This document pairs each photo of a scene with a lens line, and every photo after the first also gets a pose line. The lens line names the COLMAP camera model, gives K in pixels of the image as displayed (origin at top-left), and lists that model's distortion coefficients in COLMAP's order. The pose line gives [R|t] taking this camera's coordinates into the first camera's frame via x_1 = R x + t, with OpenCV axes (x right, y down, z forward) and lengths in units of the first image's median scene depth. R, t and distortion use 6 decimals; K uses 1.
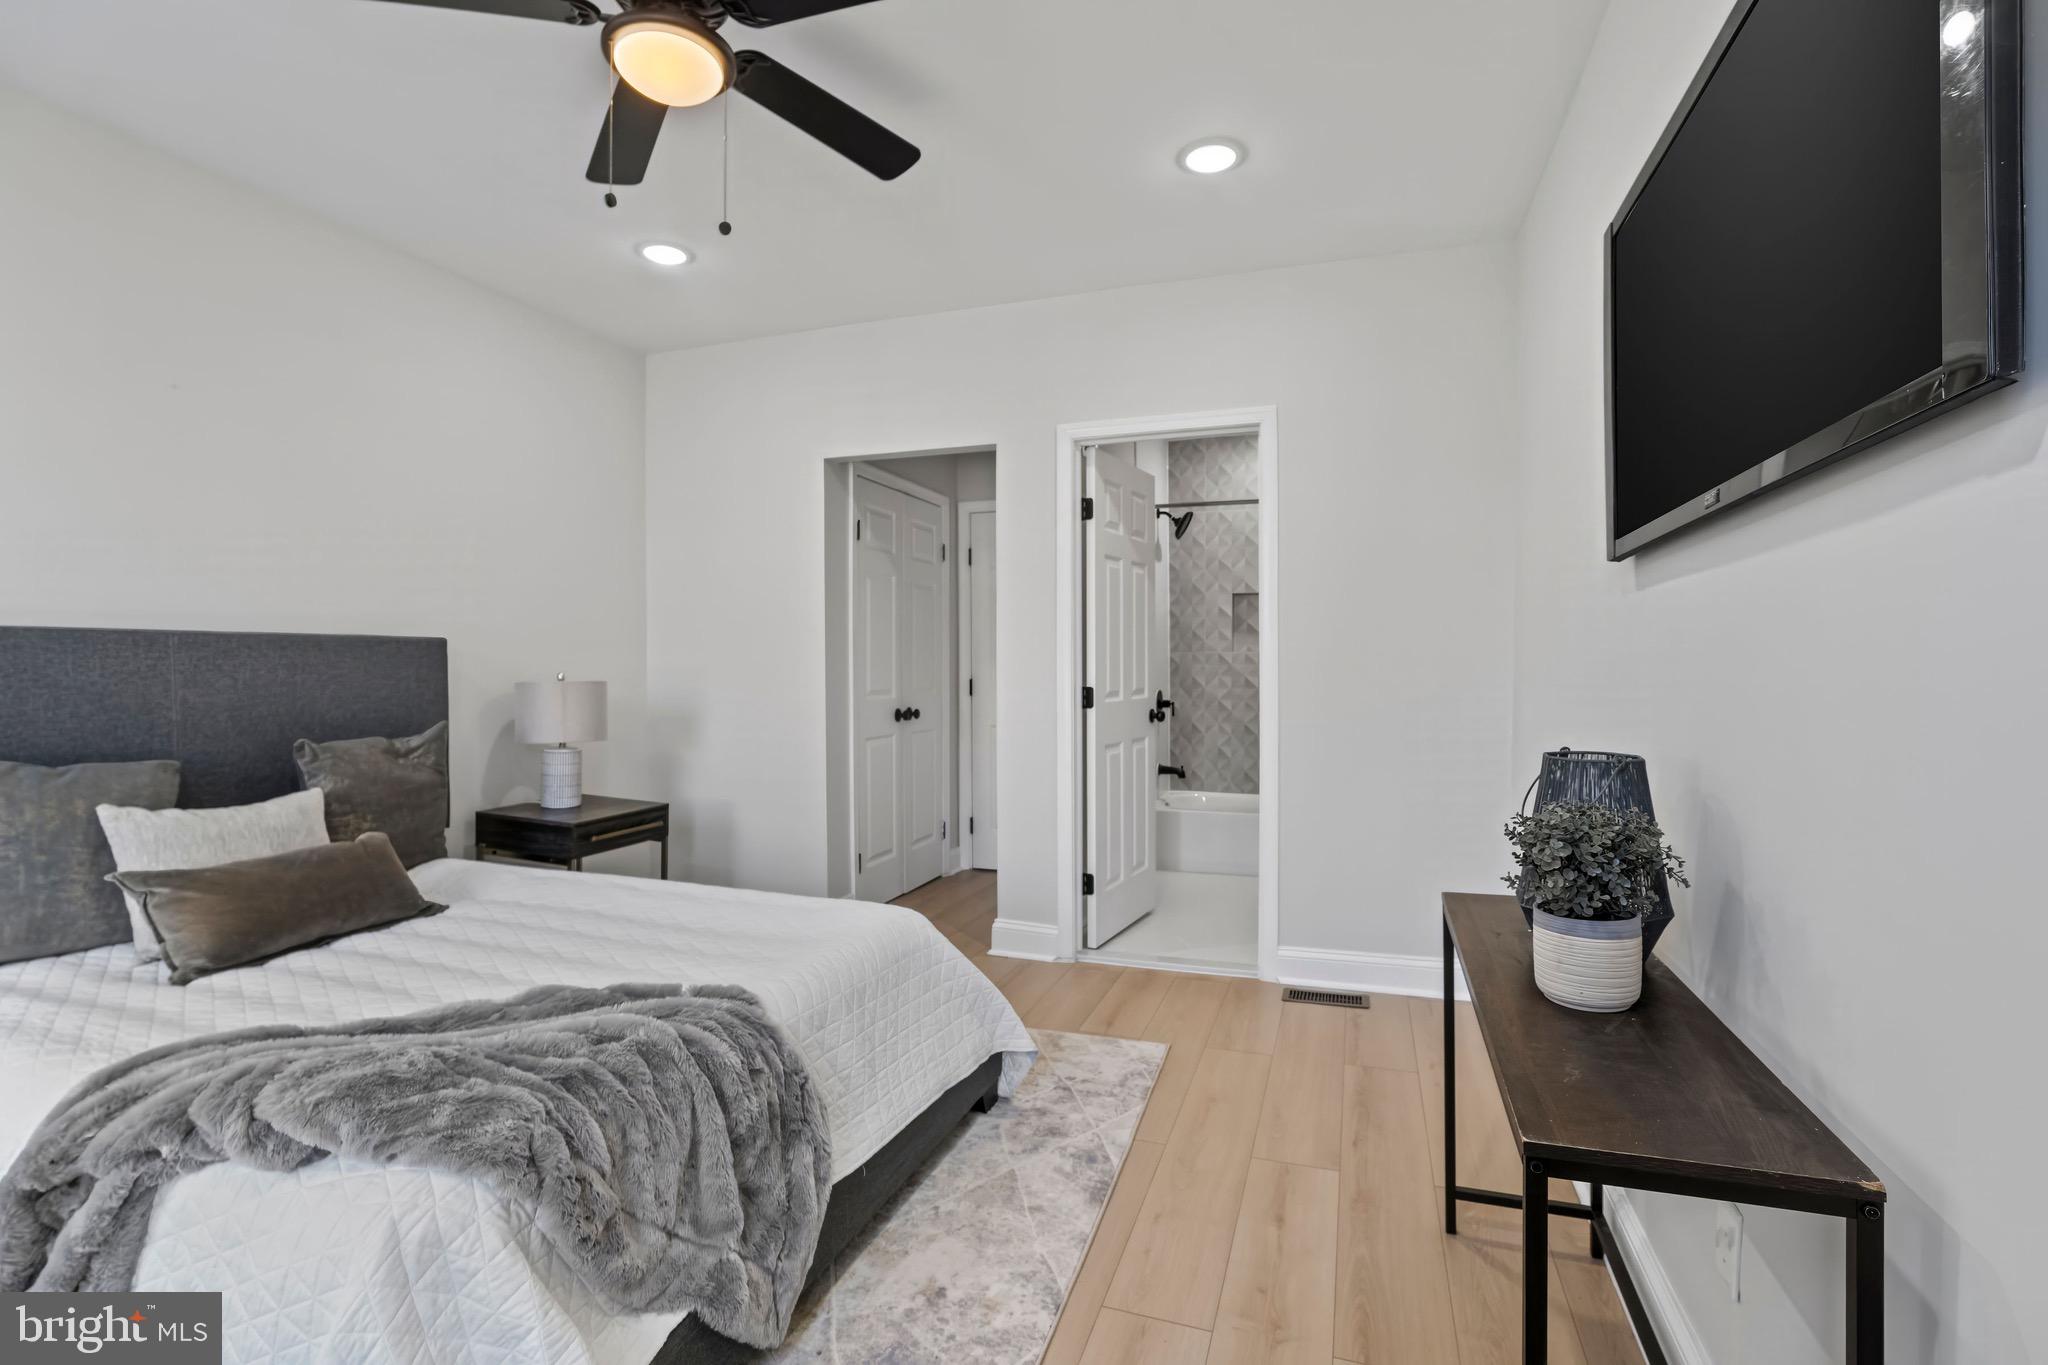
lens RADIAL K [[923.5, 0, 1024.0], [0, 923.5, 682.5], [0, 0, 1]] dist [-0.000821, 0.000045]
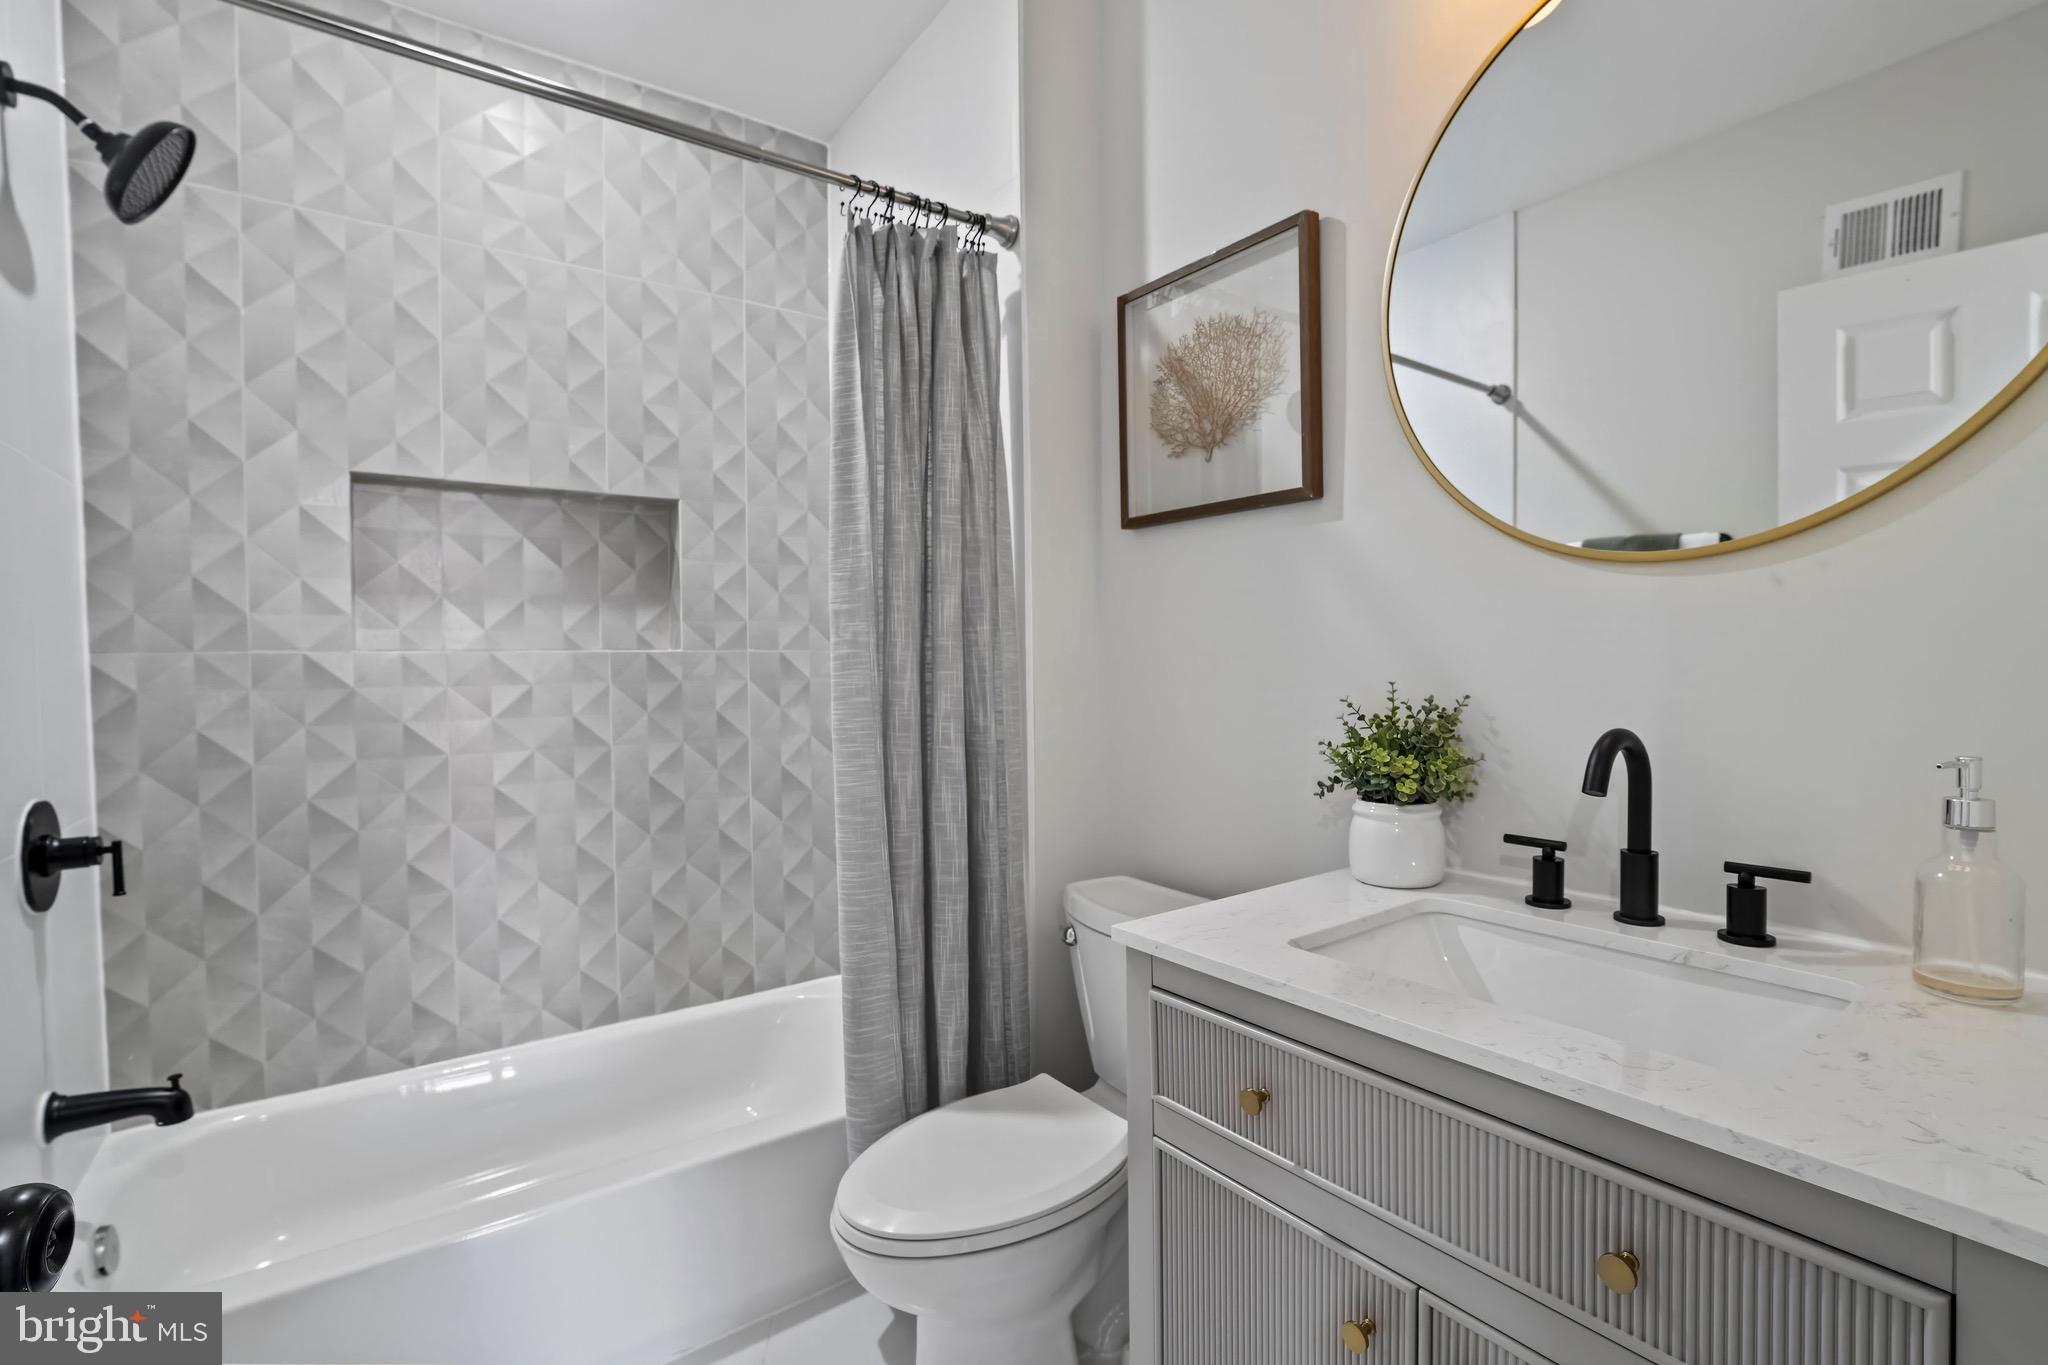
lens RADIAL K [[929.9, 0, 1043.8], [0, 929.9, 685.5], [0, 0, 1]] dist [-0.045822, 0.019186]
pose [[0.558067, -0.022341, 0.829495, 0.093289], [0.024593, 0.999644, 0.010378, -0.018056], [-0.829431, 0.014608, 0.558418, 0.616633]]
